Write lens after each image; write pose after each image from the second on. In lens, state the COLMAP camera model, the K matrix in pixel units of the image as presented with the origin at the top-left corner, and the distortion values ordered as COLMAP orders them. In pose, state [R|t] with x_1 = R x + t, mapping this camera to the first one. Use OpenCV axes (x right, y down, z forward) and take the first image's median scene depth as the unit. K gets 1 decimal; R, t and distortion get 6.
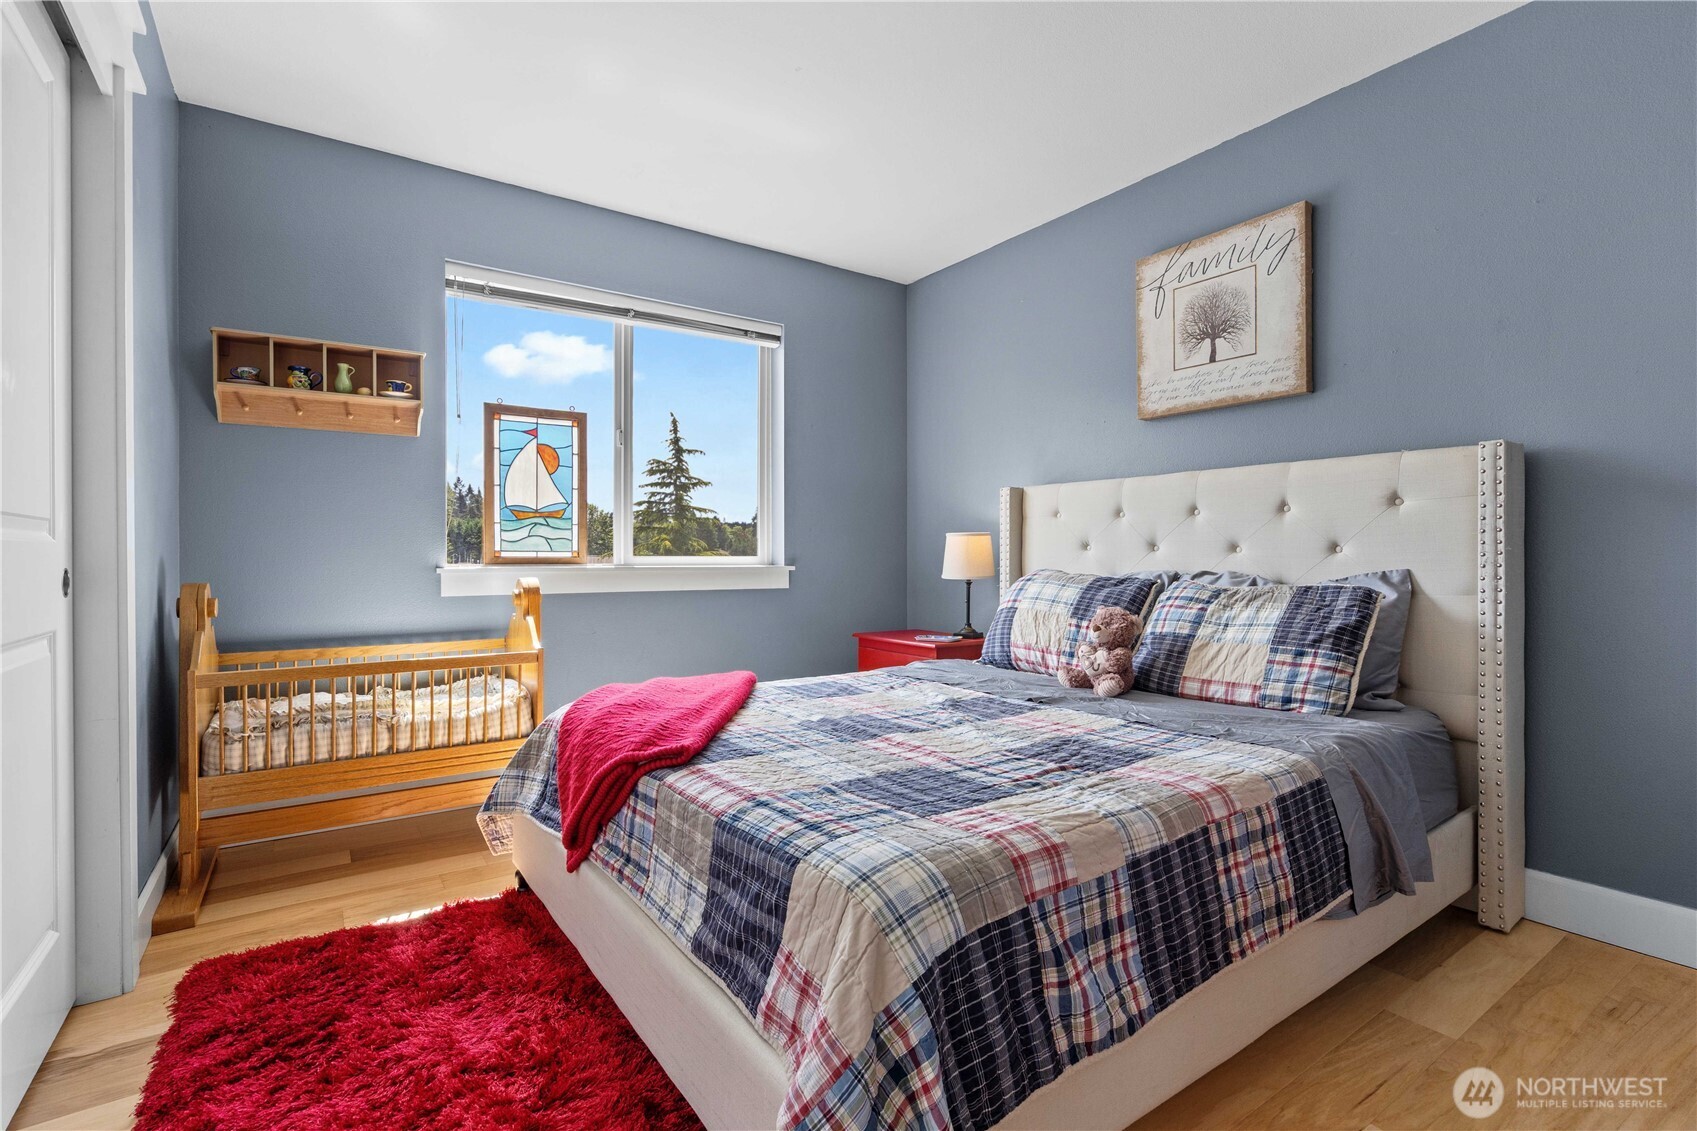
lens RADIAL K [[772.8, 0, 848.5], [0, 772.8, 565.5], [0, 0, 1]] dist [0.000436, 0.000119]
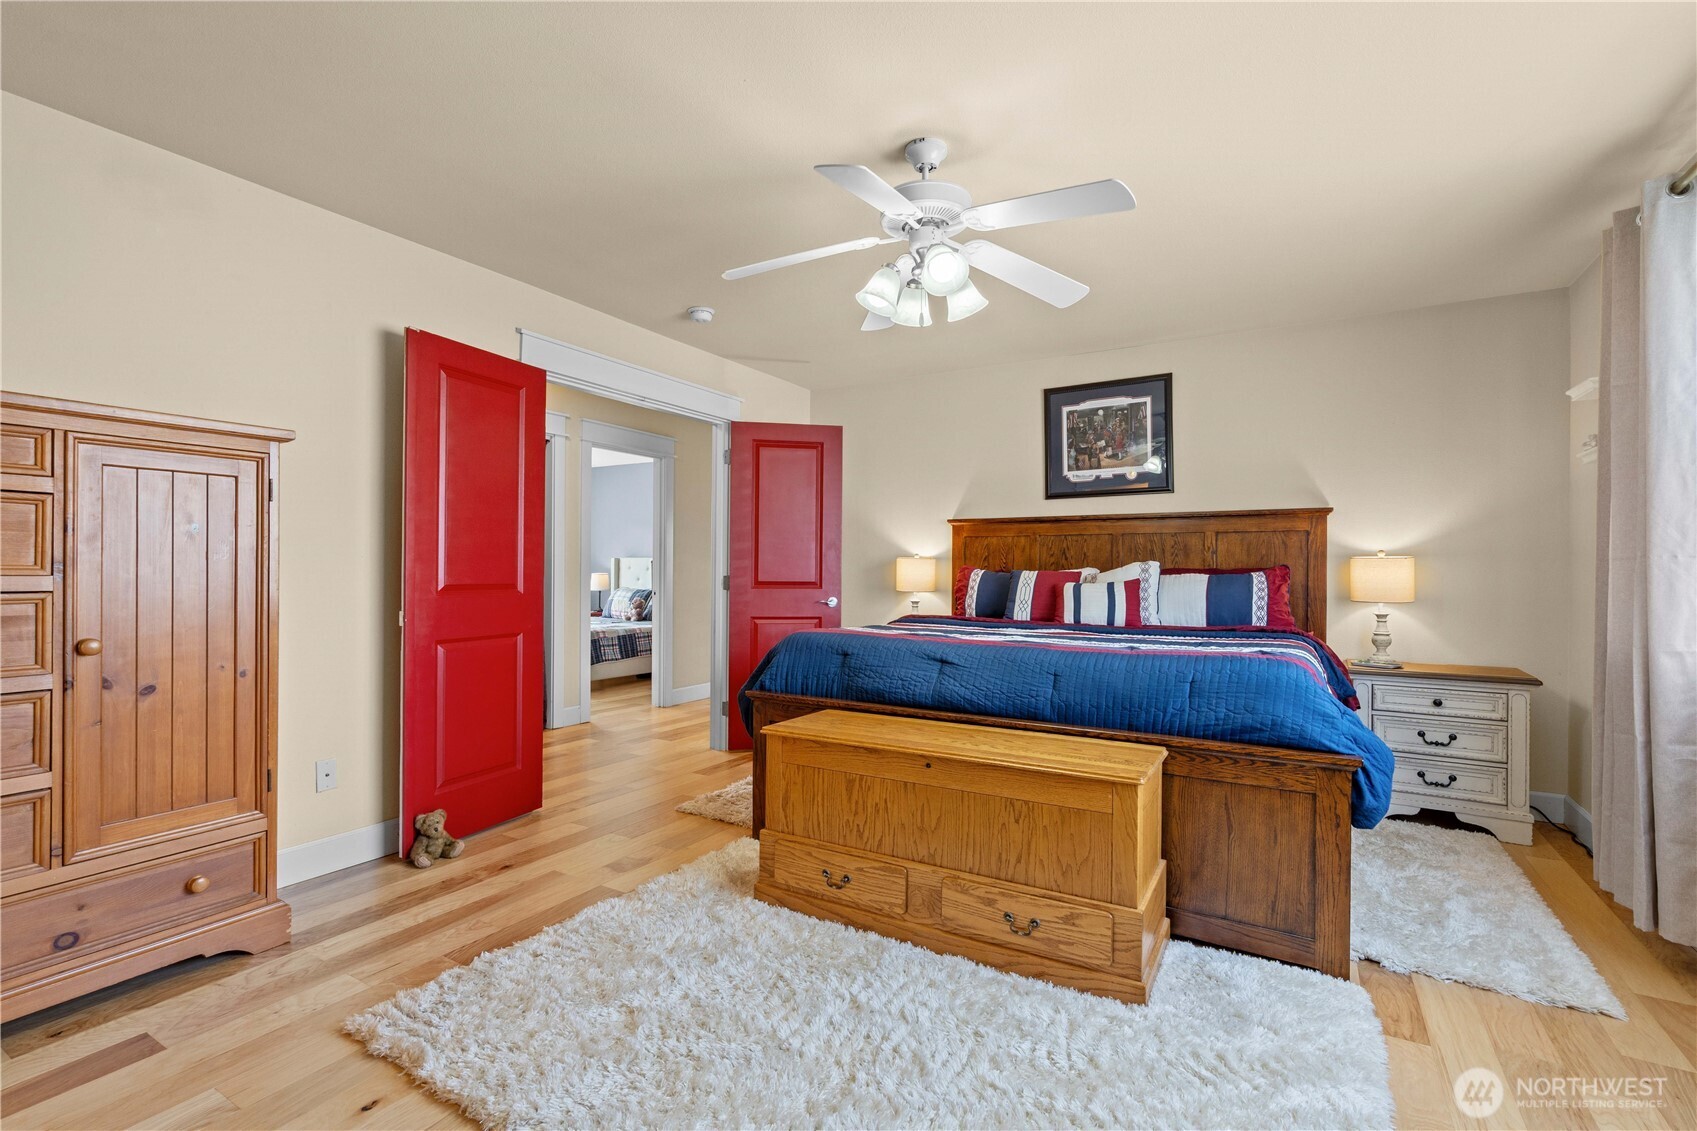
lens RADIAL K [[772.8, 0, 848.5], [0, 772.8, 565.5], [0, 0, 1]] dist [0.000436, 0.000119]
pose [[0.908044, 0.004448, 0.418851, -0.242305], [0.001174, 0.999913, -0.013163, -0.042206], [-0.418873, 0.012445, 0.907960, -2.361909]]
